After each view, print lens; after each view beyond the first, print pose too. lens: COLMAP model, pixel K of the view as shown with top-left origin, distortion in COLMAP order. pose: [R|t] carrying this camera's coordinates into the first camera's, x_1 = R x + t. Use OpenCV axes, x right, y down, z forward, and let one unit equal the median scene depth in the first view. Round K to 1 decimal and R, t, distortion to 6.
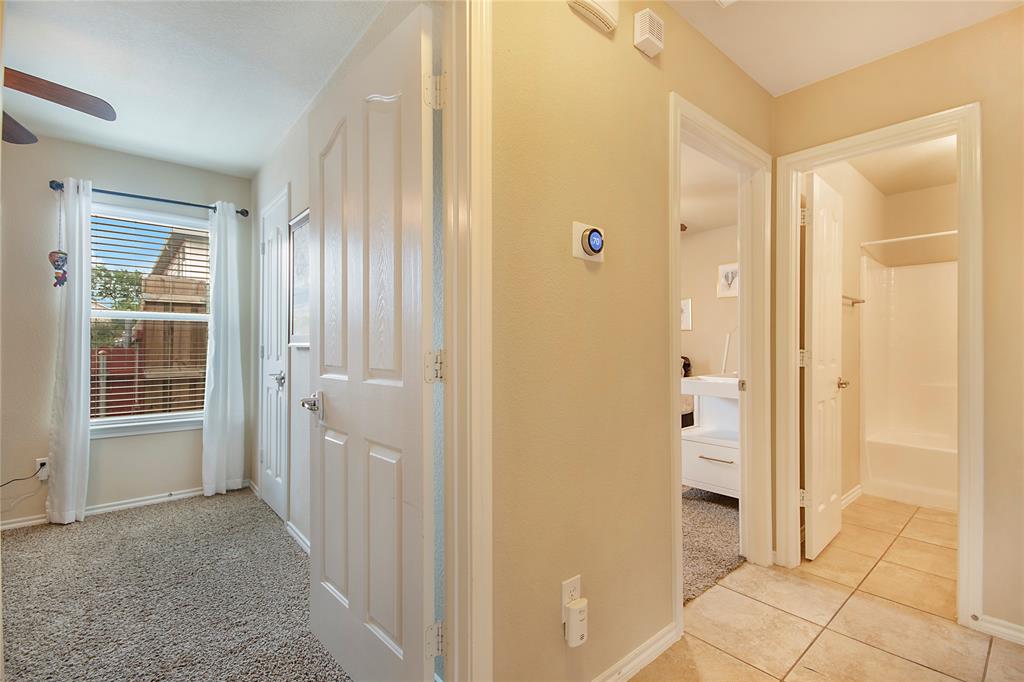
lens RADIAL K [[453.3, 0, 511.4], [0, 453.3, 343.6], [0, 0, 1]] dist [-0.002254, -0.000032]
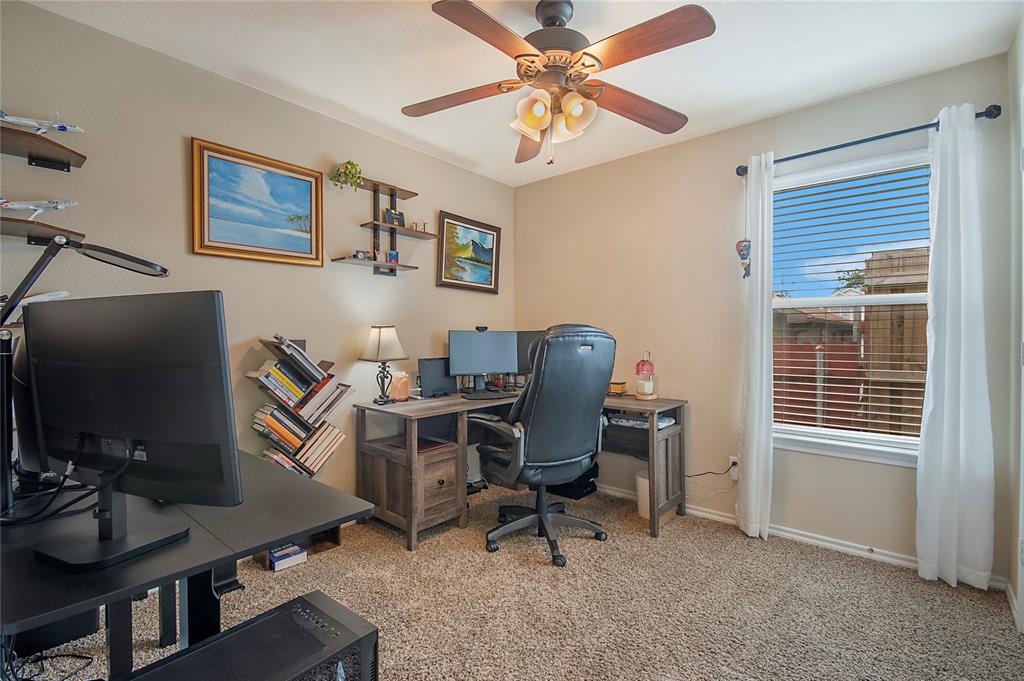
lens RADIAL K [[460.1, 0, 513.4], [0, 460.1, 336.0], [0, 0, 1]] dist [0.038457, -0.021946]
pose [[0.166207, -0.009679, -0.986043, -0.118106], [0.000981, 0.999953, -0.009650, 0.003442], [0.986090, 0.000636, 0.166209, 0.327601]]
